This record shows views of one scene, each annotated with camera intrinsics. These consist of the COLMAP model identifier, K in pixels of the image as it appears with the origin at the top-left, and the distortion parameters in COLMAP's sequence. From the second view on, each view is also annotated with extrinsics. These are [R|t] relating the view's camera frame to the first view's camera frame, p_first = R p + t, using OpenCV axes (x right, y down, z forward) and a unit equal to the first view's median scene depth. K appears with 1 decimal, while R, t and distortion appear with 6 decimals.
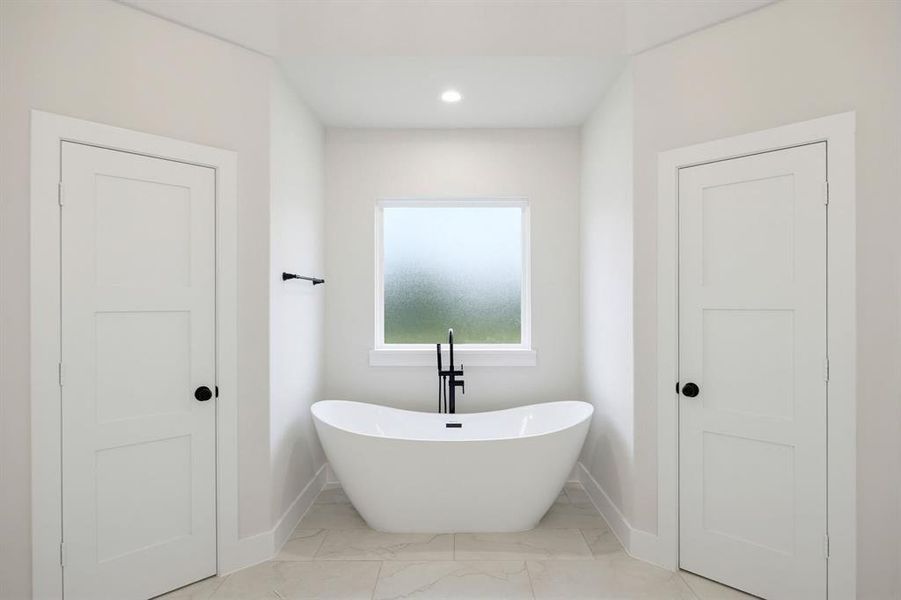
lens RADIAL K [[491.2, 0, 452.7], [0, 491.2, 304.0], [0, 0, 1]] dist [-0.001206, -0.000143]
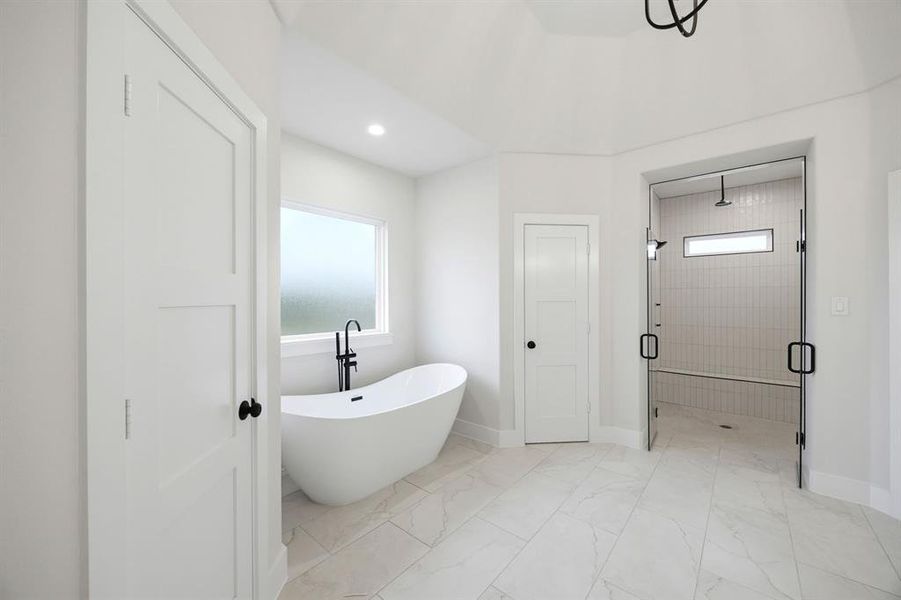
lens RADIAL K [[345.2, 0, 452.8], [0, 345.2, 298.9], [0, 0, 1]] dist [-0.003414, -0.000166]
pose [[0.646687, 0.002688, 0.762751, -0.482801], [-0.001032, 0.999996, -0.002648, 0.003517], [-0.762755, 0.000925, 0.646687, 0.263119]]
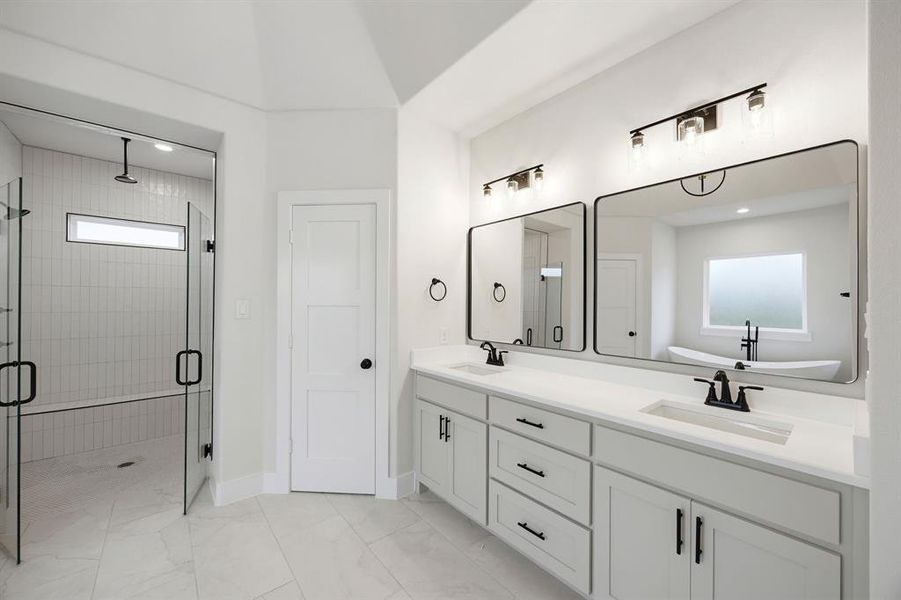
lens RADIAL K [[346.0, 0, 454.1], [0, 346.0, 301.8], [0, 0, 1]] dist [-0.003230, -0.000043]
pose [[-0.645440, 0.001822, 0.763809, -0.275036], [-0.004531, 0.999970, -0.006214, 0.001863], [-0.763798, -0.007471, -0.645412, 0.242465]]
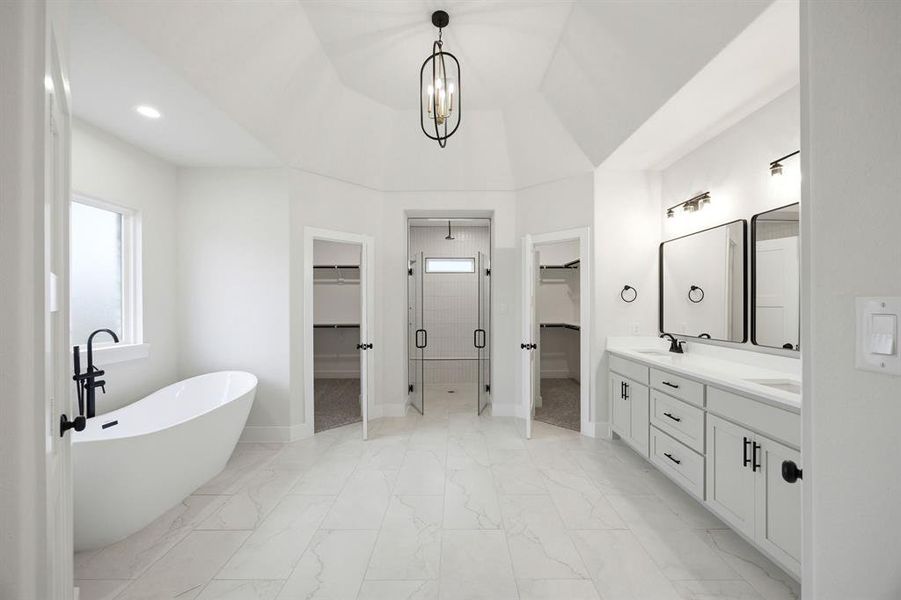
lens RADIAL K [[346.0, 0, 454.1], [0, 346.0, 301.8], [0, 0, 1]] dist [-0.003230, -0.000043]
pose [[0.003728, 0.008531, 0.999957, -0.683022], [-0.000075, 0.999964, -0.008531, 0.003217], [-0.999993, -0.000043, 0.003729, 0.289575]]
